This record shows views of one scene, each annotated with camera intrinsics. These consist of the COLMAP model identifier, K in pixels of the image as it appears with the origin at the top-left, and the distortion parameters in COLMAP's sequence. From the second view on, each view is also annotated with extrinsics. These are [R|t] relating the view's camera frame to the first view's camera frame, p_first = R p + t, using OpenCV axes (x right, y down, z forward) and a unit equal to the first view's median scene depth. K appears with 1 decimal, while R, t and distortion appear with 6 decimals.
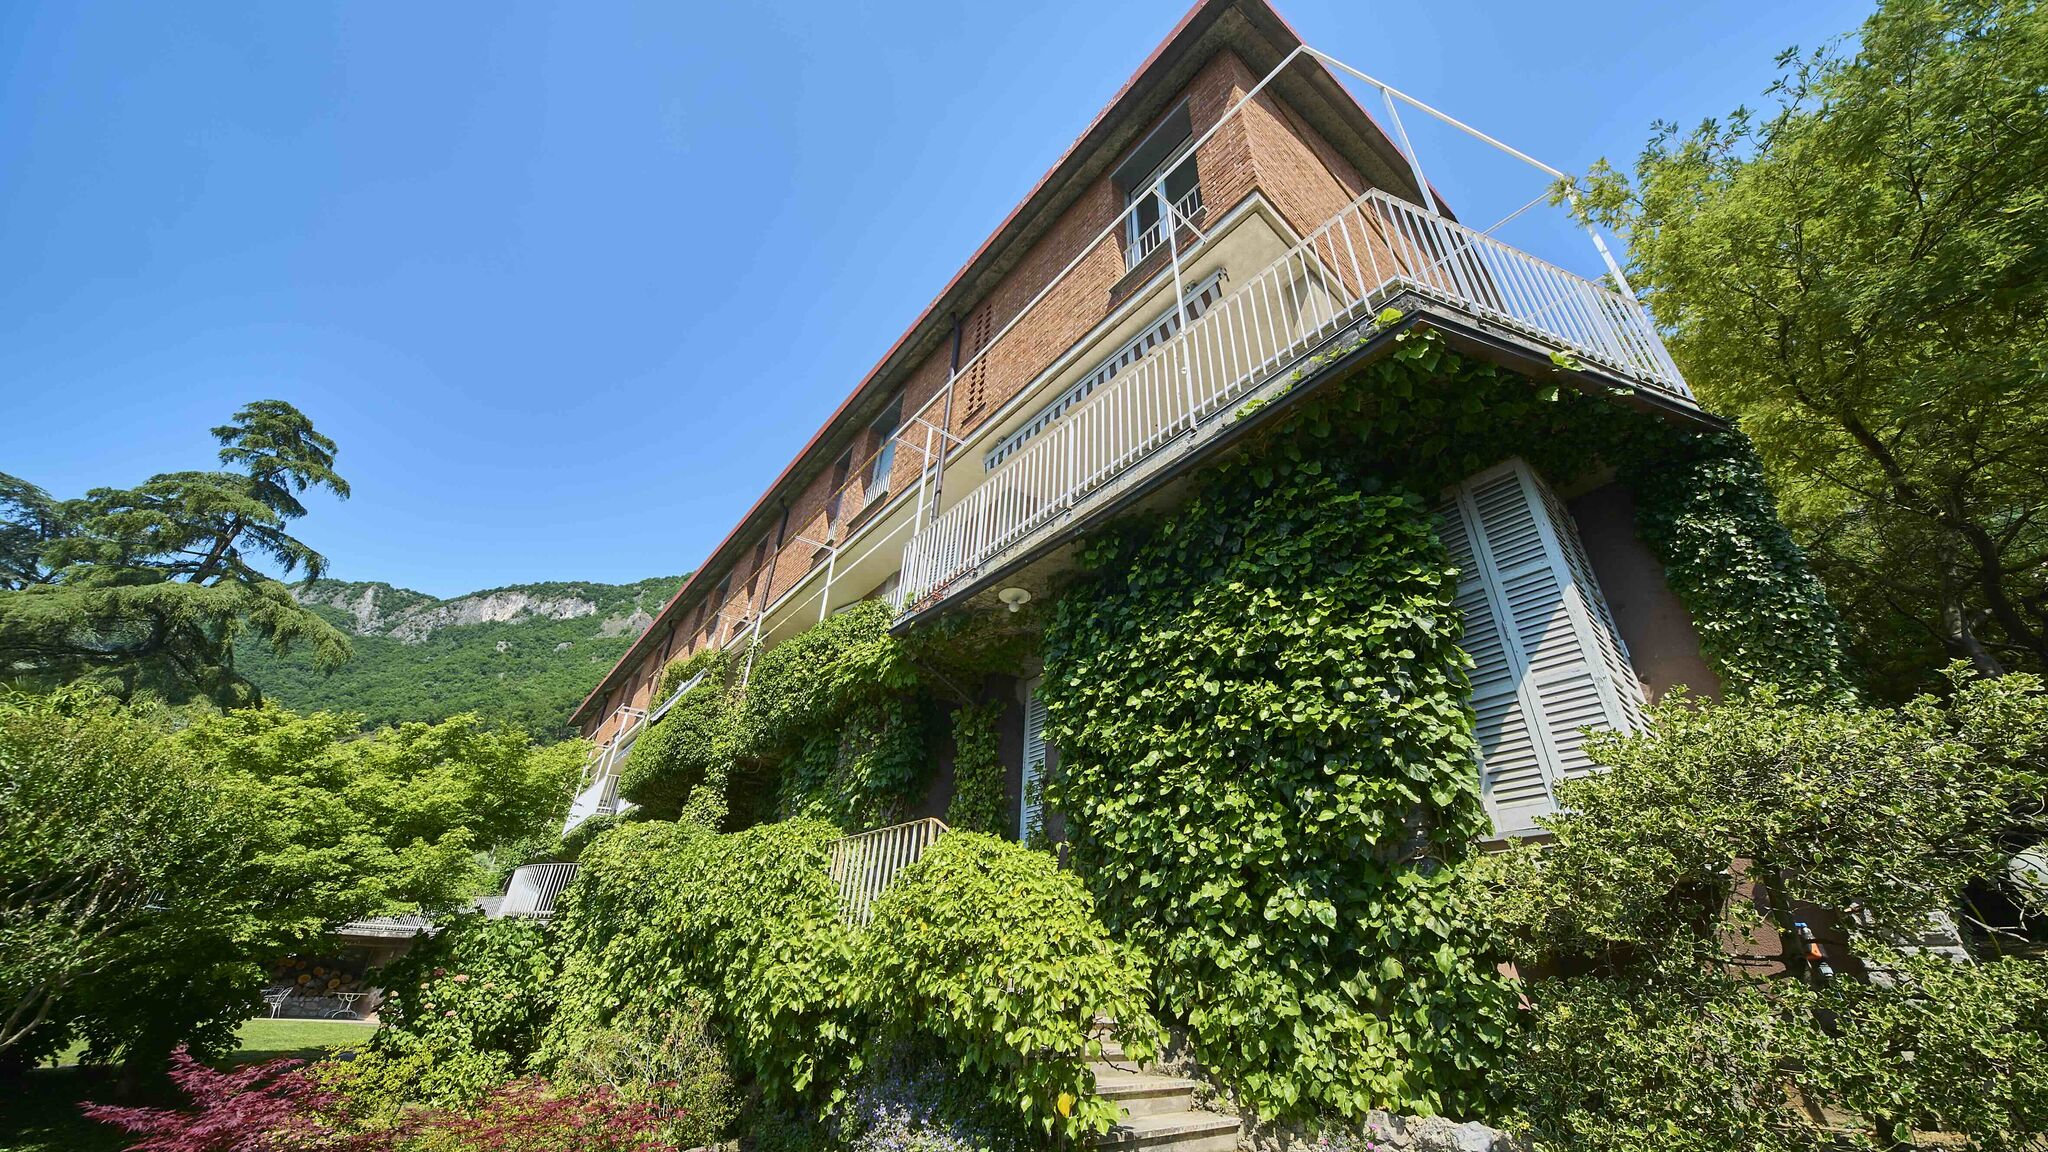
lens RADIAL K [[707.1, 0, 1024.0], [0, 707.1, 576.0], [0, 0, 1]] dist [-0.000301, -0.000010]
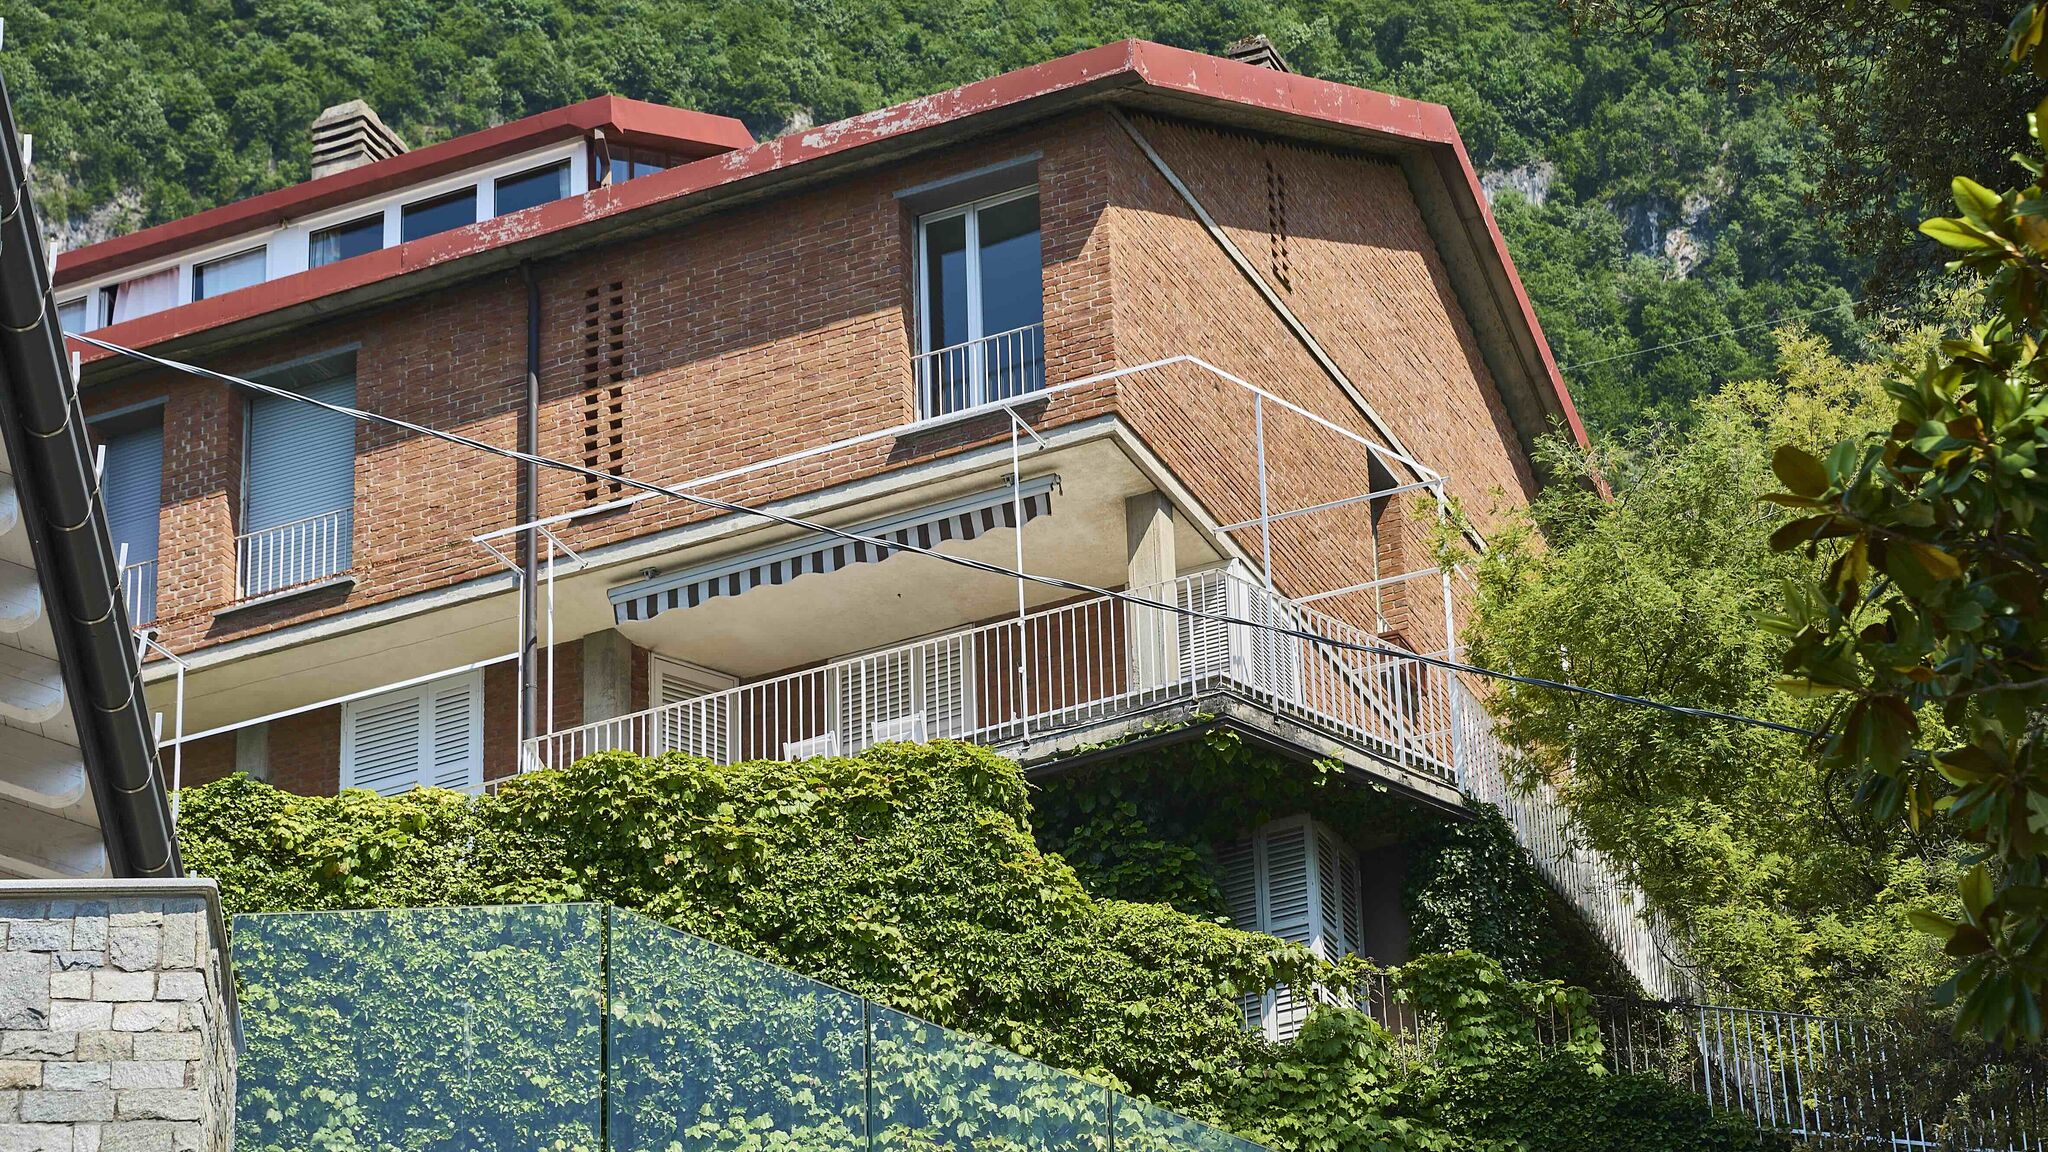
lens RADIAL K [[5900.5, 0, 1024.0], [0, 5900.5, 576.0], [0, 0, 1]] dist [0.461394, 0.328443]
pose [[0.903516, 0.144898, 0.403315, -3.459806], [-0.156477, 0.987672, -0.004296, -0.440017], [-0.398965, -0.059228, 0.915051, -7.238812]]
